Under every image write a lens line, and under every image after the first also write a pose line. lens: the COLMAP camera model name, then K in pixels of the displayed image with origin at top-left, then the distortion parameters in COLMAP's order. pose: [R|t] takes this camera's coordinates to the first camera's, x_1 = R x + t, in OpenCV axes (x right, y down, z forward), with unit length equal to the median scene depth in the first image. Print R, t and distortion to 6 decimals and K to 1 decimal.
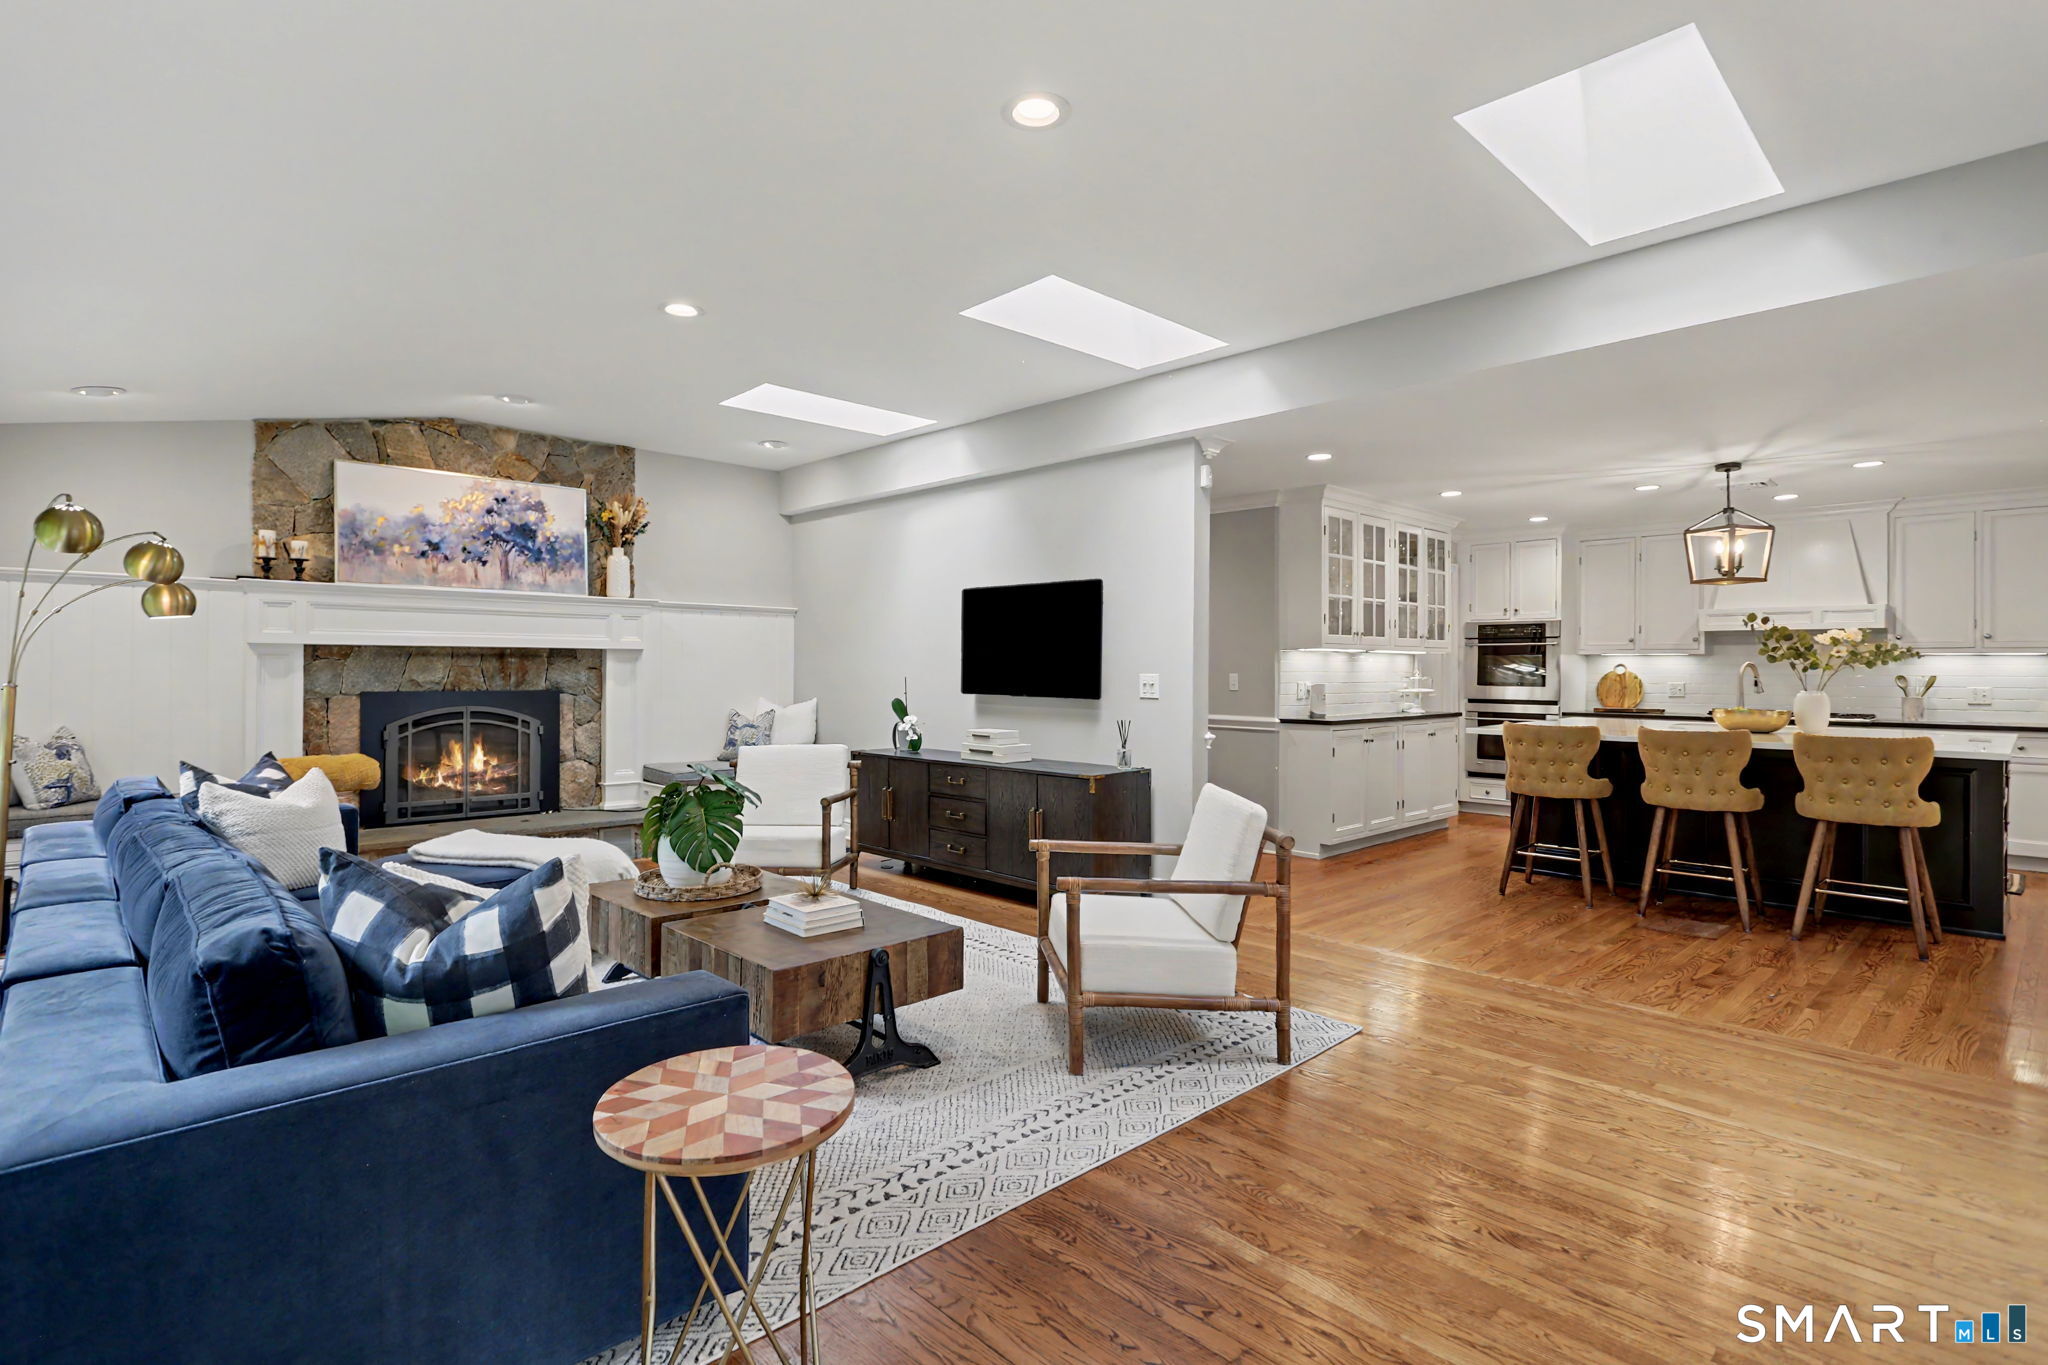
lens RADIAL K [[993.8, 0, 1021.3], [0, 993.8, 668.9], [0, 0, 1]] dist [-0.003112, 0.000747]
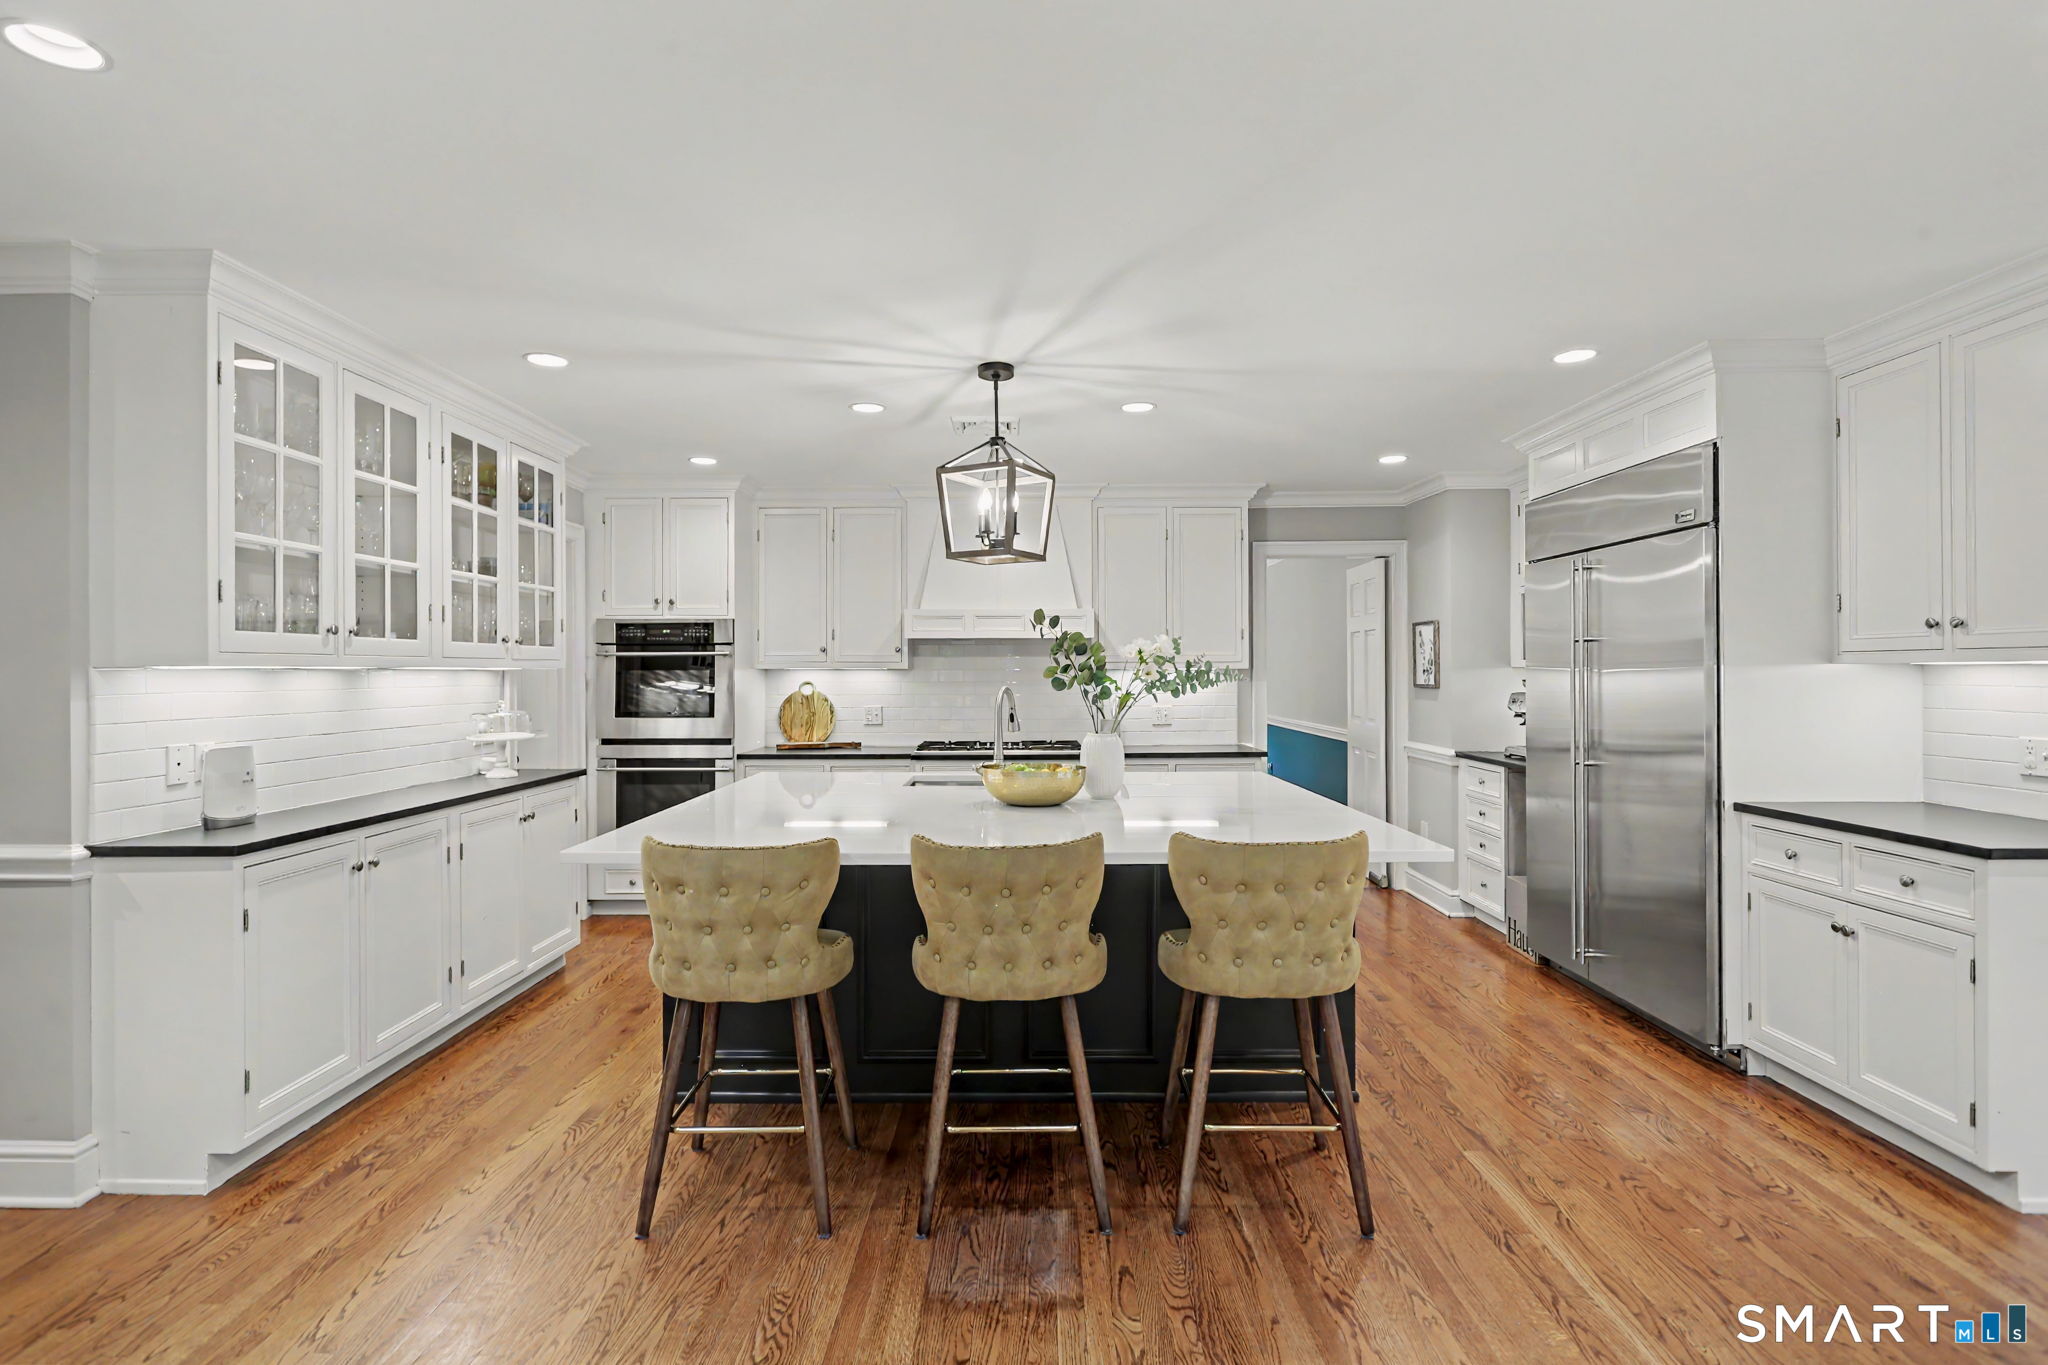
lens RADIAL K [[993.8, 0, 1020.3], [0, 993.8, 673.3], [0, 0, 1]] dist [-0.003112, 0.000747]
pose [[0.699065, -0.007586, 0.715017, 0.235396], [0.007448, 0.999967, 0.003328, -0.015518], [-0.715019, 0.002999, 0.699099, 0.467508]]
